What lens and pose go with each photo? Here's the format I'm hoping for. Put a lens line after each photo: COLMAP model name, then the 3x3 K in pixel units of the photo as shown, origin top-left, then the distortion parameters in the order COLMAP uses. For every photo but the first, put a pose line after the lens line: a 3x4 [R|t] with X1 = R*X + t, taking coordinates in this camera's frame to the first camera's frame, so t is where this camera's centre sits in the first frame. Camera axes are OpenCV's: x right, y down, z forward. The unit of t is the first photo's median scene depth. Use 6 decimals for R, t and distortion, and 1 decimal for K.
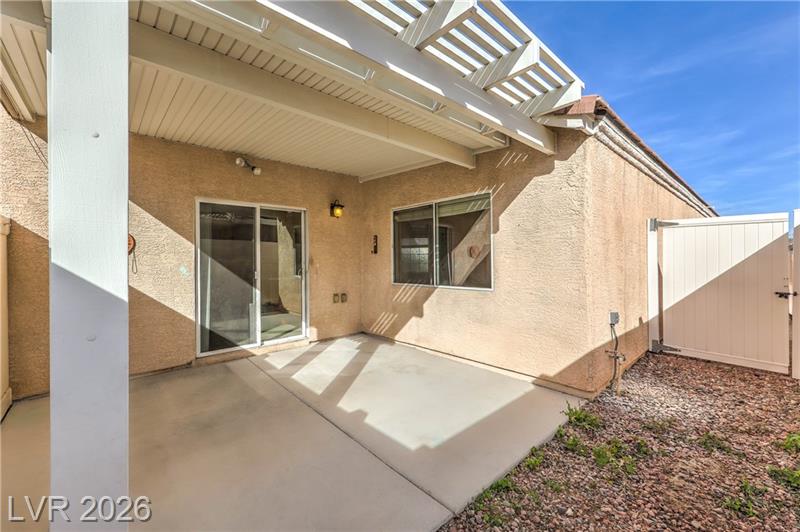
lens RADIAL K [[332.0, 0, 399.7], [0, 332.0, 256.4], [0, 0, 1]] dist [0.006068, 0.000028]
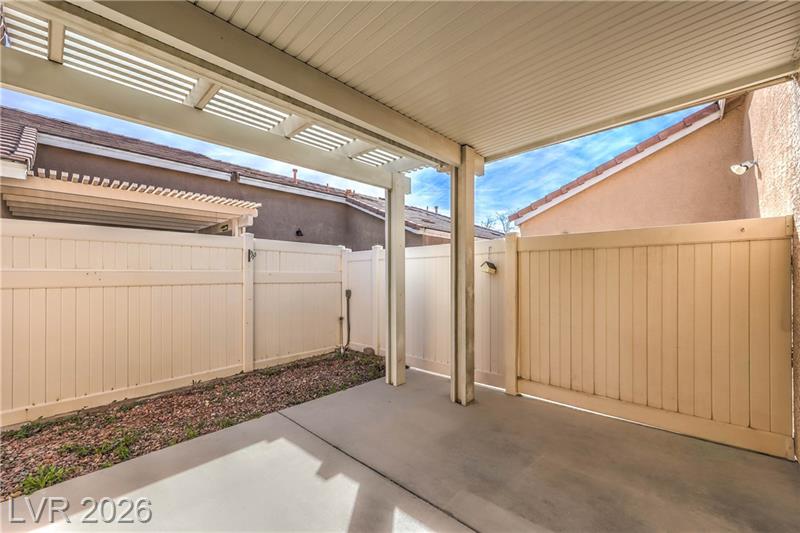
lens RADIAL K [[325.9, 0, 400.6], [0, 325.9, 275.5], [0, 0, 1]] dist [0.002351, 0.000250]
pose [[-0.996184, 0.013824, -0.086180, -0.169395], [0.014709, 0.999845, -0.009649, 0.011905], [0.086034, -0.010880, -0.996233, 1.289682]]
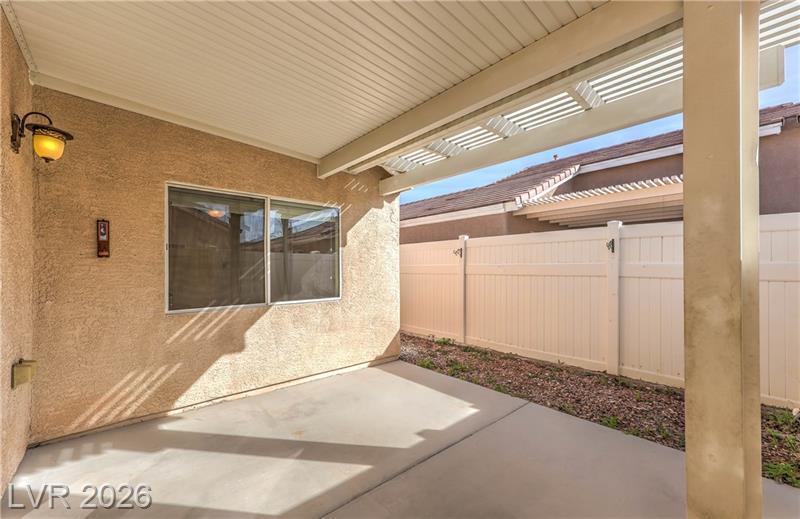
lens RADIAL K [[317.3, 0, 405.6], [0, 317.3, 267.4], [0, 0, 1]] dist [0.018789, 0.000064]
pose [[-0.008222, 0.013503, 0.999875, -0.744013], [-0.008912, 0.999868, -0.013576, 0.010814], [-0.999926, -0.009022, -0.008101, 0.771474]]
